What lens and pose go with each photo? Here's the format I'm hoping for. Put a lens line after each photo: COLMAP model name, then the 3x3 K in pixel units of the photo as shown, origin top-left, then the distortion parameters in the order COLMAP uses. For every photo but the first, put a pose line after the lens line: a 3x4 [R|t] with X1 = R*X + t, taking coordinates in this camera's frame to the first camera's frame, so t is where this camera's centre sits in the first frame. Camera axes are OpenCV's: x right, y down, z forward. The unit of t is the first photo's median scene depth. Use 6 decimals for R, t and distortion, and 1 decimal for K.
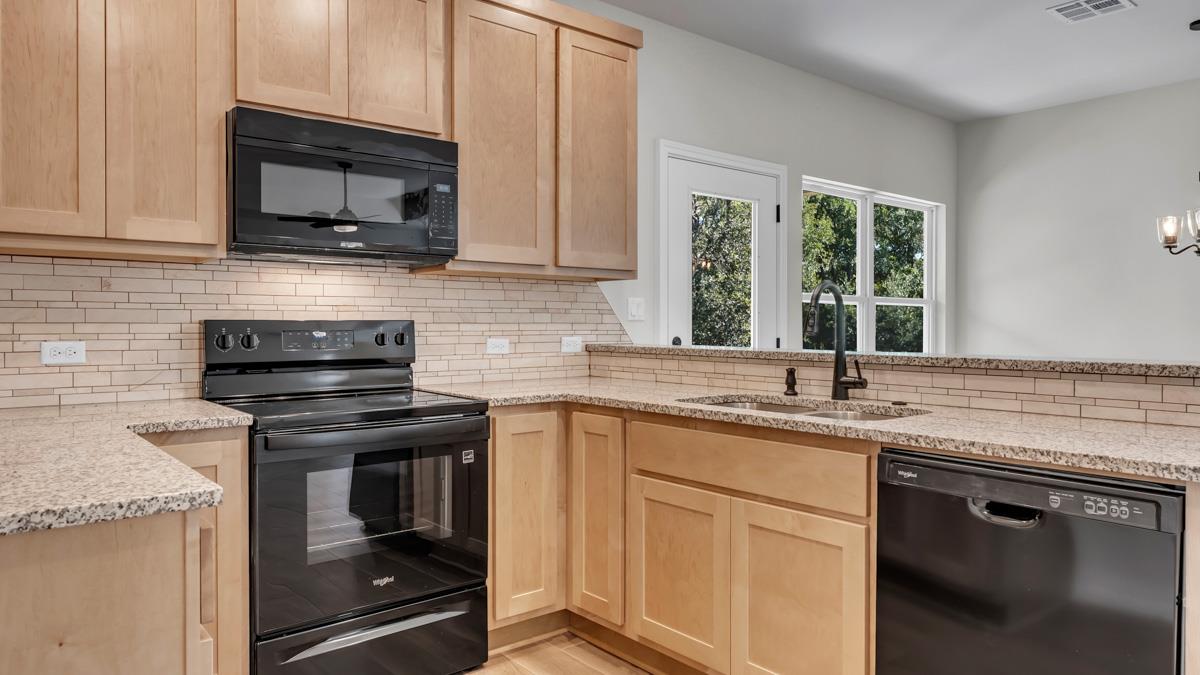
lens RADIAL K [[809.6, 0, 603.0], [0, 809.6, 334.5], [0, 0, 1]] dist [-0.005194, 0.001317]
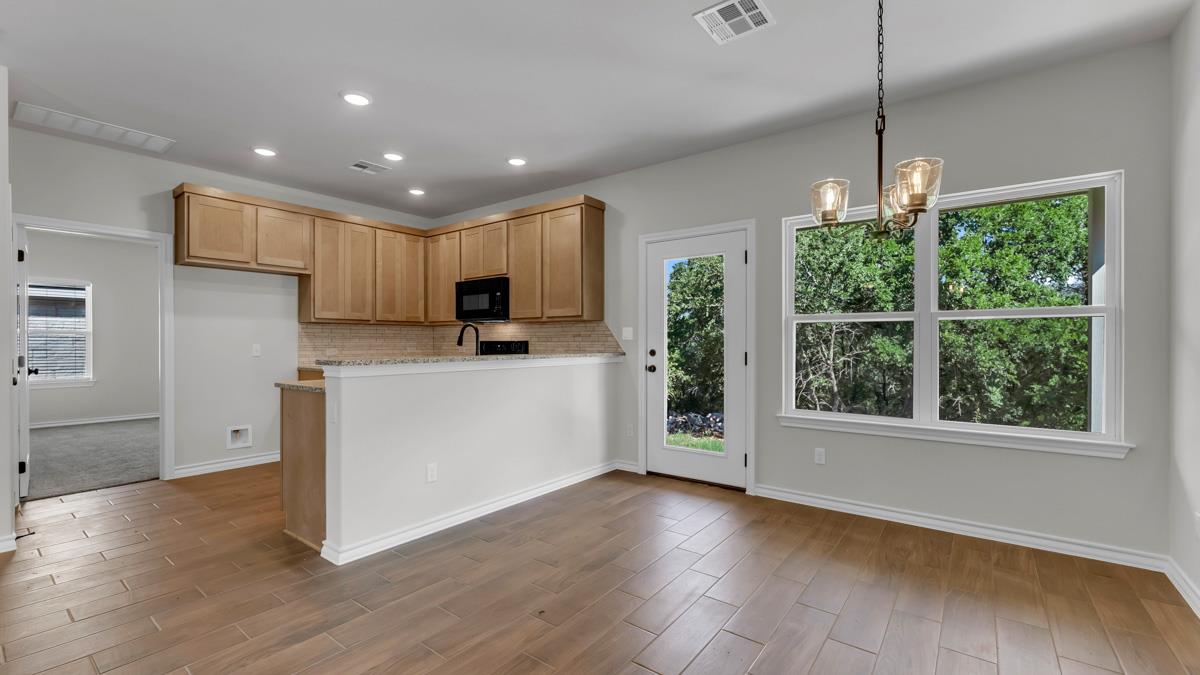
lens RADIAL K [[481.9, 0, 606.8], [0, 481.9, 342.1], [0, 0, 1]] dist [-0.002293, 0.000876]
pose [[0.210713, -0.005252, -0.977534, 1.232366], [-0.014862, 0.999853, -0.008576, -0.002472], [0.977435, 0.016335, 0.210604, 0.823185]]
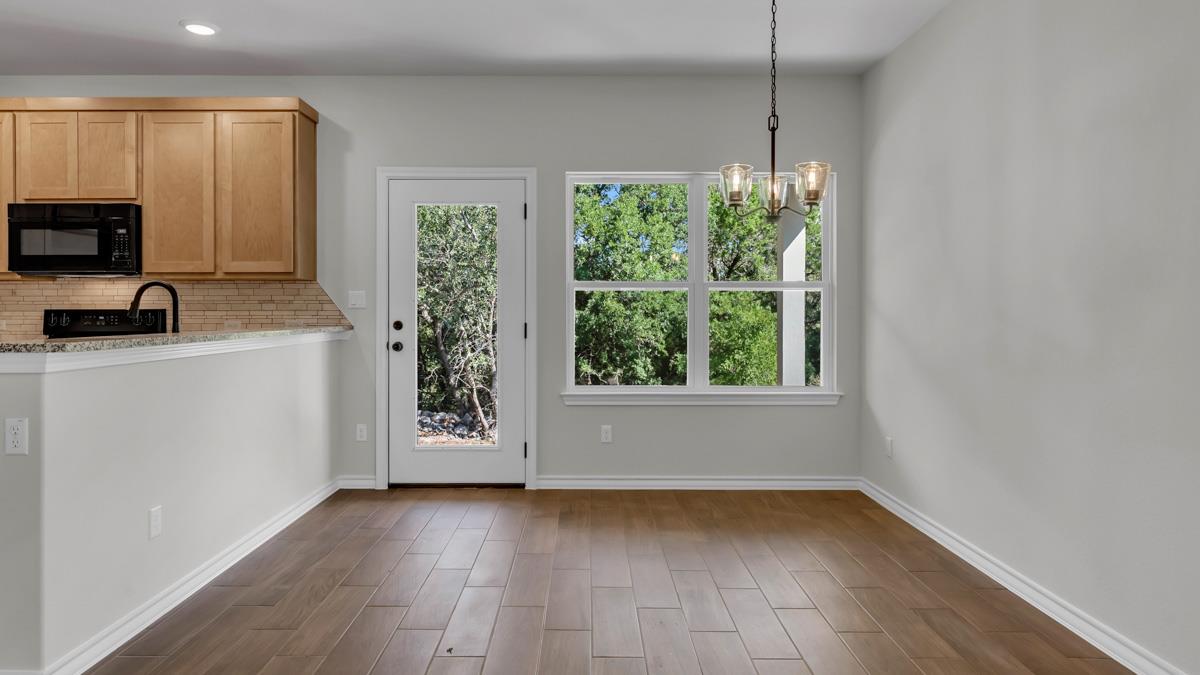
lens RADIAL K [[676.5, 0, 562.4], [0, 676.5, 308.0], [0, 0, 1]] dist [0.004445, -0.002104]
pose [[0.738432, -0.008668, -0.674272, 1.168967], [-0.006828, 0.999770, -0.020329, 0.002937], [0.674293, 0.019616, 0.738203, 0.466077]]
